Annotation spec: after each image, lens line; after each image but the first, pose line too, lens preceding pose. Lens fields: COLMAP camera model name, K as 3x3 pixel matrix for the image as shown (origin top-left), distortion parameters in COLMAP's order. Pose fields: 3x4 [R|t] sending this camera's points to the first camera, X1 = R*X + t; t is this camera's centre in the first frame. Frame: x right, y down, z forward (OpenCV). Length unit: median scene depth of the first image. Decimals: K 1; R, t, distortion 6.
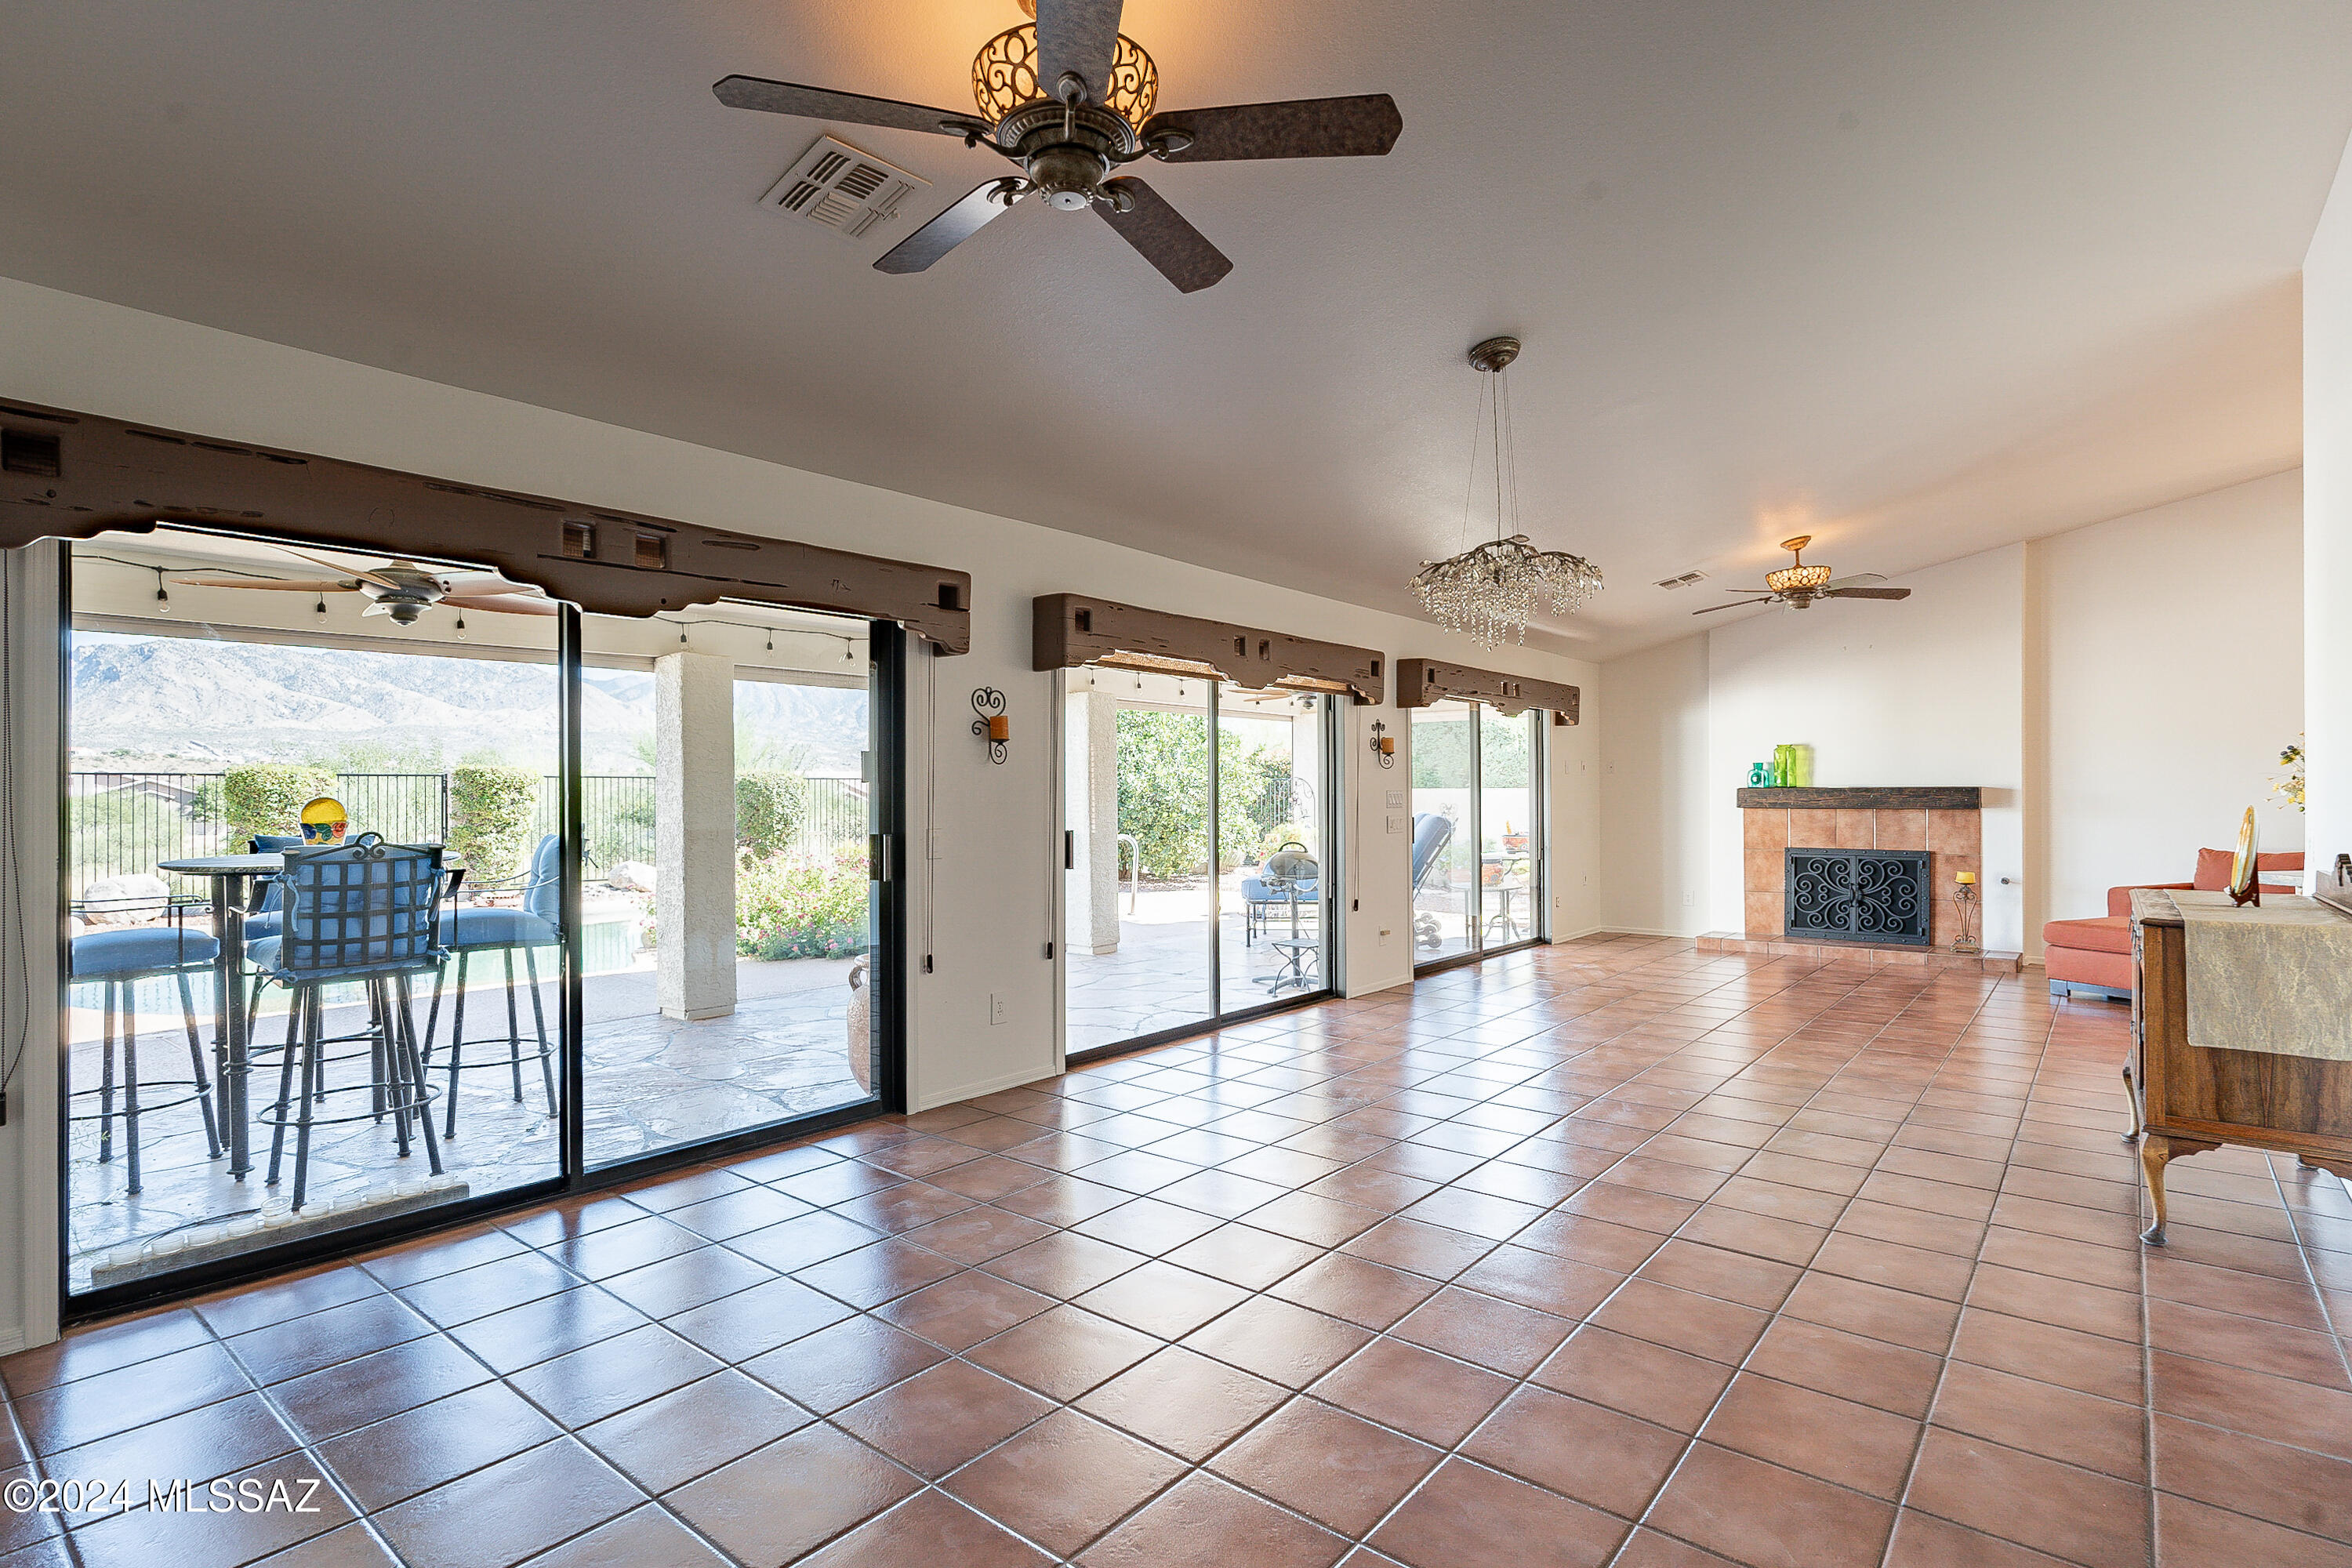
lens RADIAL K [[1166.5, 0, 1175.7], [0, 1166.5, 787.2], [0, 0, 1]] dist [0.001009, 0.000426]
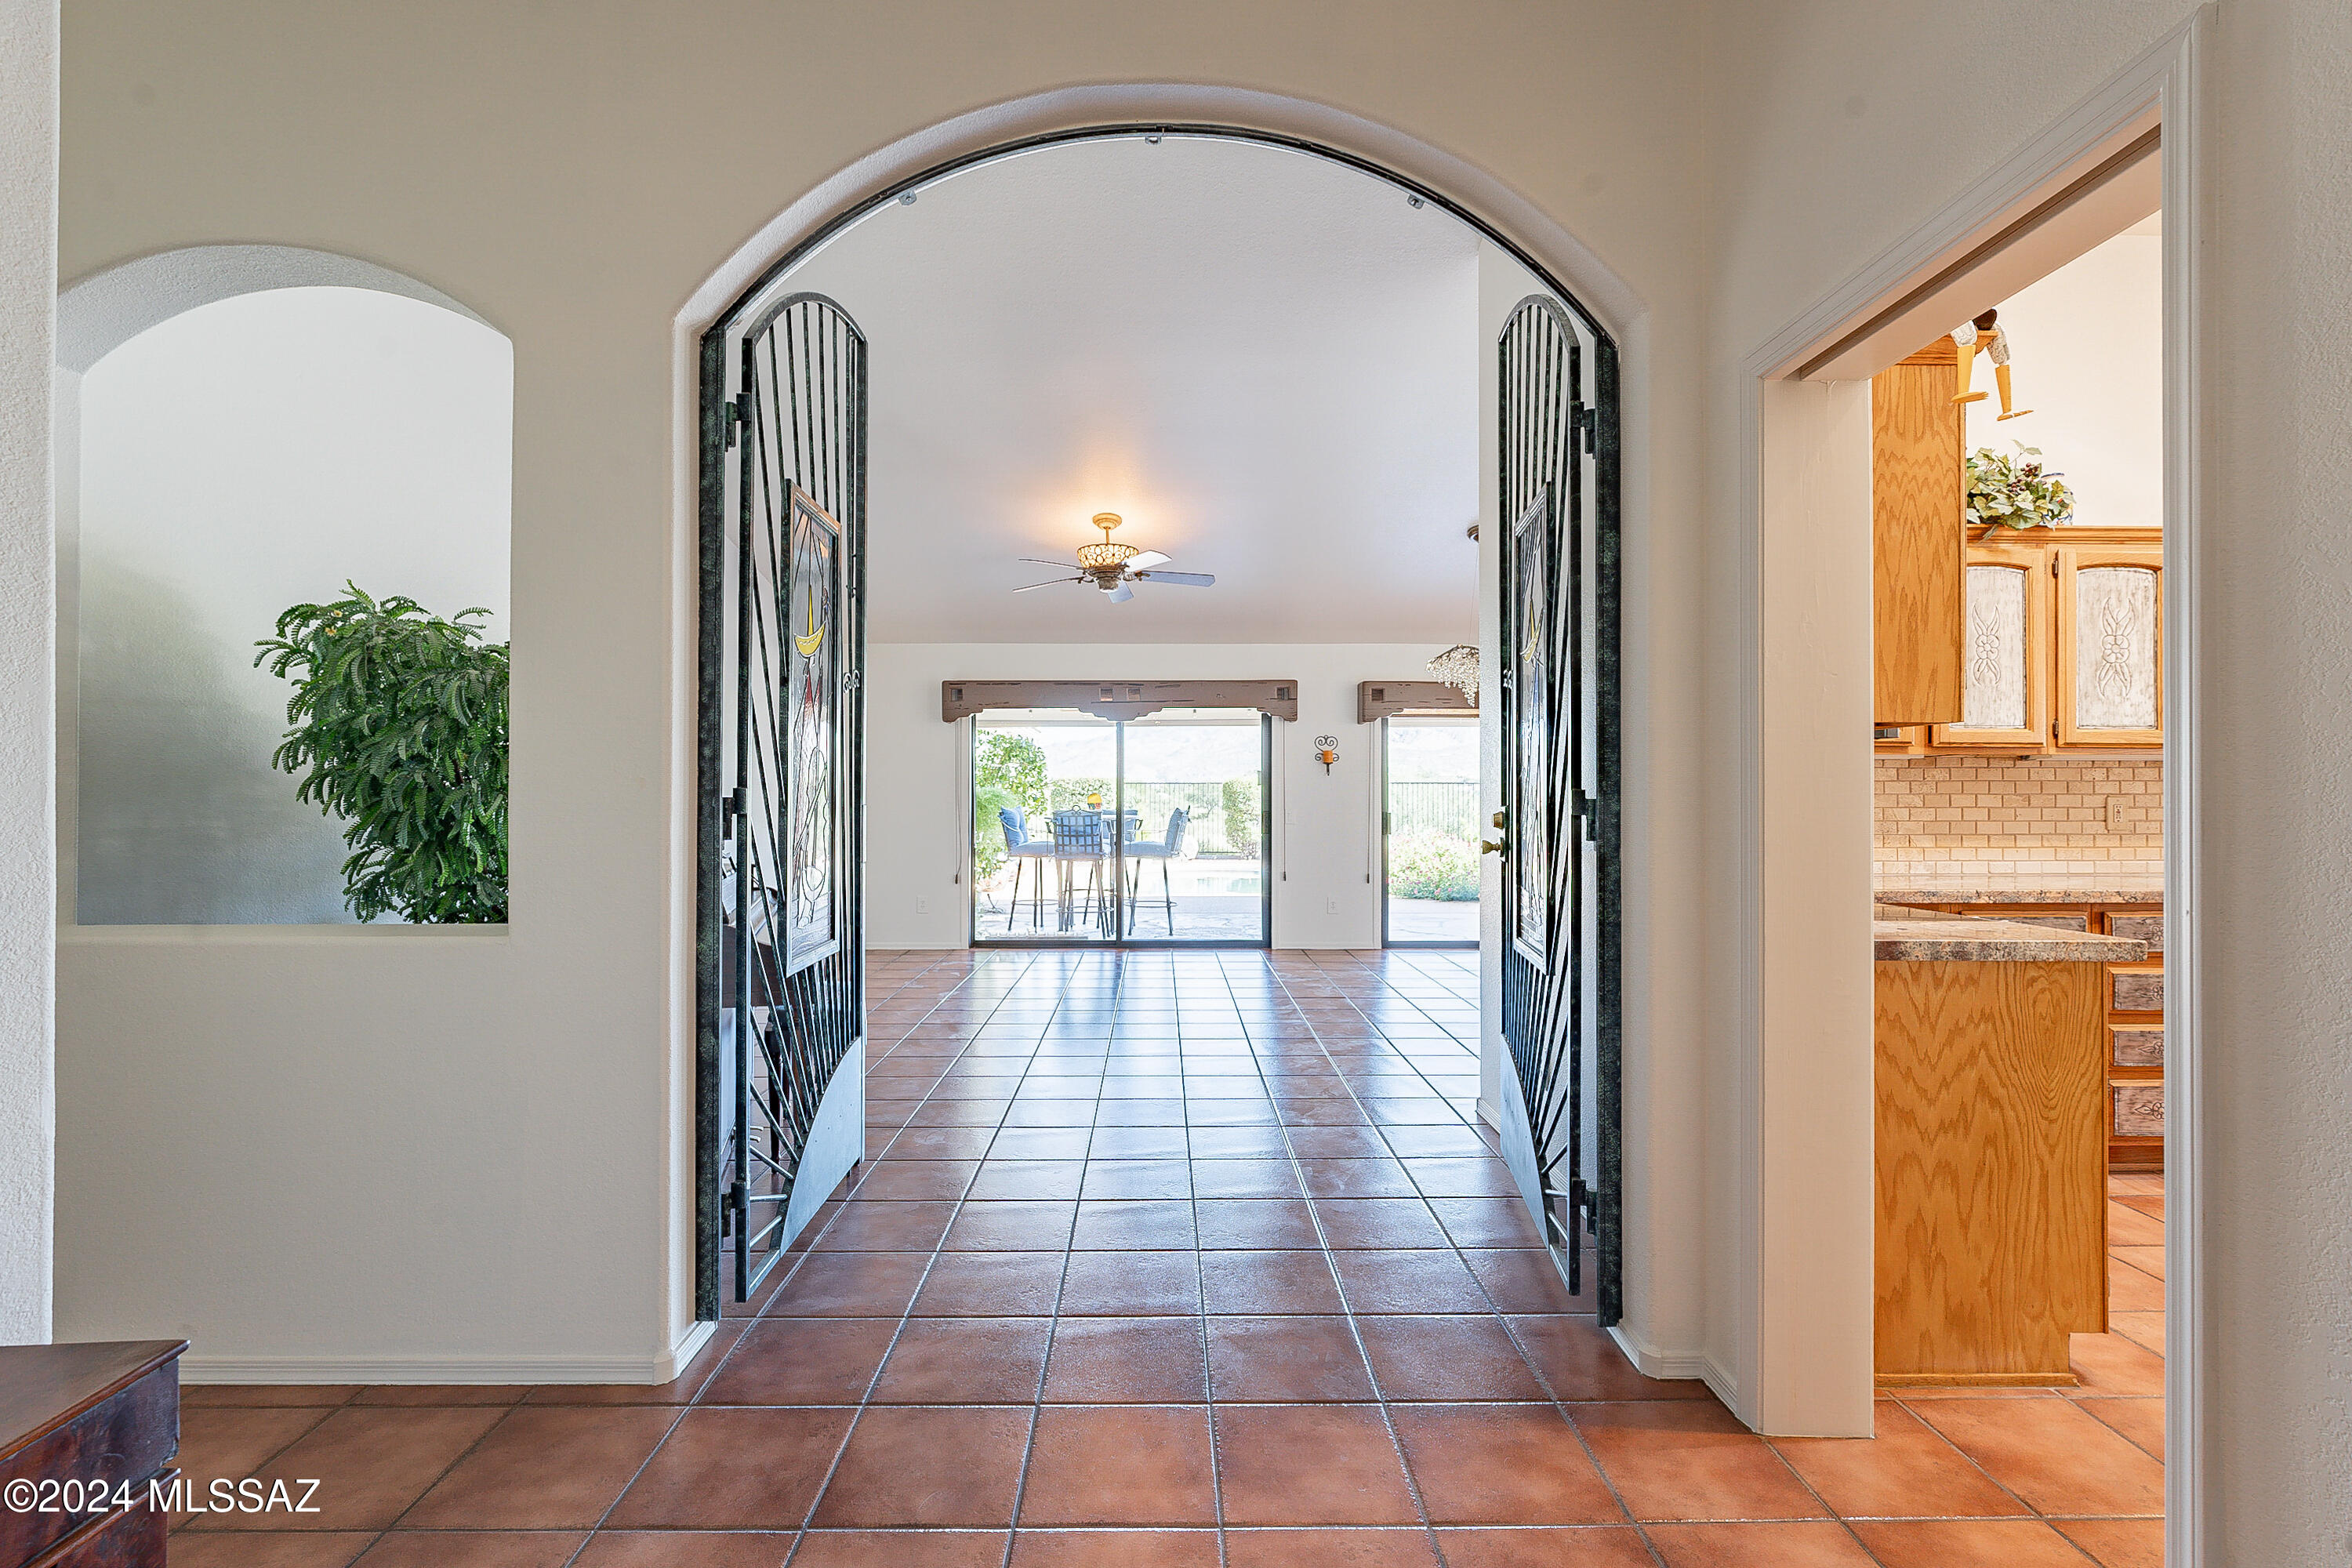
lens RADIAL K [[1030.2, 0, 1175.8], [0, 1030.2, 787.4], [0, 0, 1]] dist [-0.000893, -0.000556]
pose [[0.644097, -0.003096, -0.764937, 0.556718], [0.002585, 0.999995, -0.001871, 0.000781], [0.764939, -0.000773, 0.644102, -0.152627]]
